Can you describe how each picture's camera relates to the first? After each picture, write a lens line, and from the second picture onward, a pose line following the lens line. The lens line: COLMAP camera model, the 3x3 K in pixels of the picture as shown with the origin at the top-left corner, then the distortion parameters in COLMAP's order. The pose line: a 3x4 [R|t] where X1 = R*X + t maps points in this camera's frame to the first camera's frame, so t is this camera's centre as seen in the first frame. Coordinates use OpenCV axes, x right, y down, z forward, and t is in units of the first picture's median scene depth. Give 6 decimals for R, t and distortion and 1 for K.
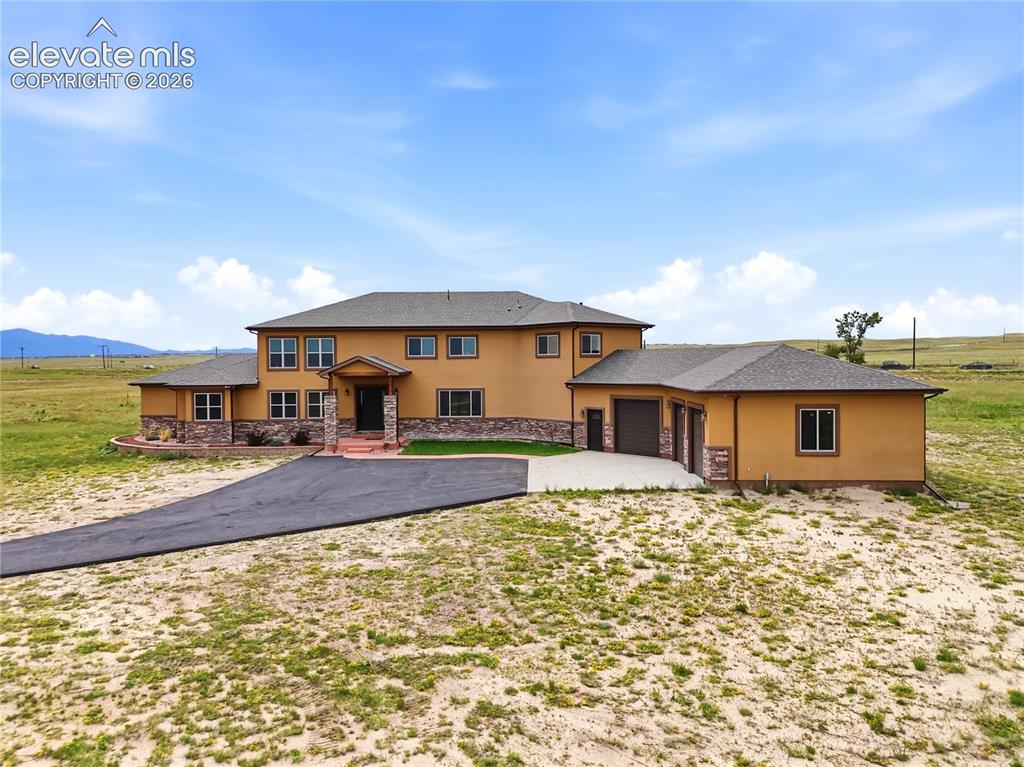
lens RADIAL K [[764.3, 0, 515.2], [0, 764.3, 384.4], [0, 0, 1]] dist [0.037568, -0.012350]
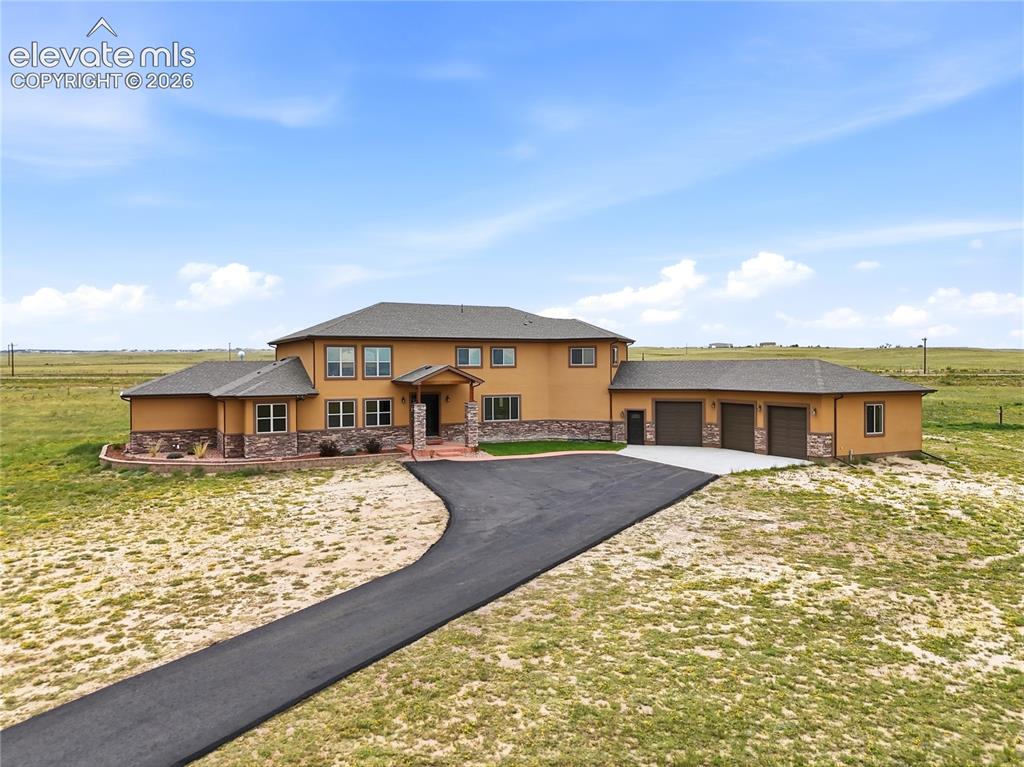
lens RADIAL K [[764.3, 0, 513.2], [0, 764.3, 377.7], [0, 0, 1]] dist [0.037568, -0.012350]
pose [[0.880955, -0.003872, 0.473184, -0.585525], [0.011565, 0.999844, -0.013348, -0.004886], [-0.473059, 0.017232, 0.880862, 0.021174]]
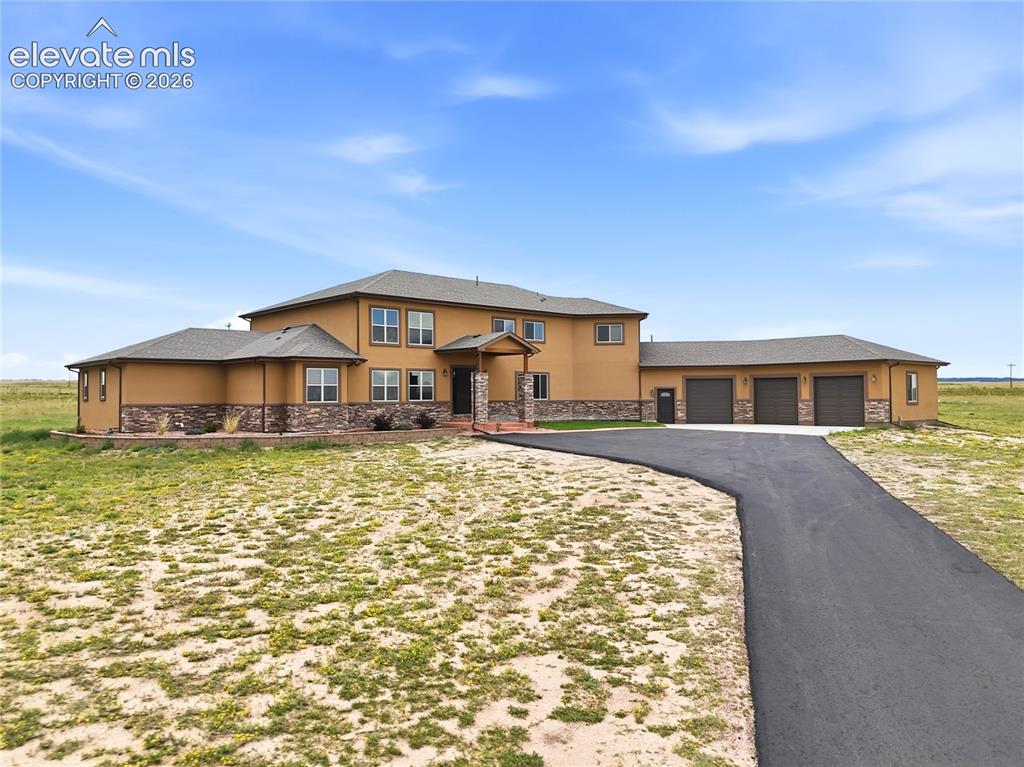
lens RADIAL K [[764.3, 0, 512.7], [0, 764.3, 383.7], [0, 0, 1]] dist [0.037568, -0.012350]
pose [[0.719887, 0.016827, 0.693888, -0.811641], [0.020387, 0.998762, -0.045371, 0.067975], [-0.693792, 0.046808, 0.718653, 0.286871]]
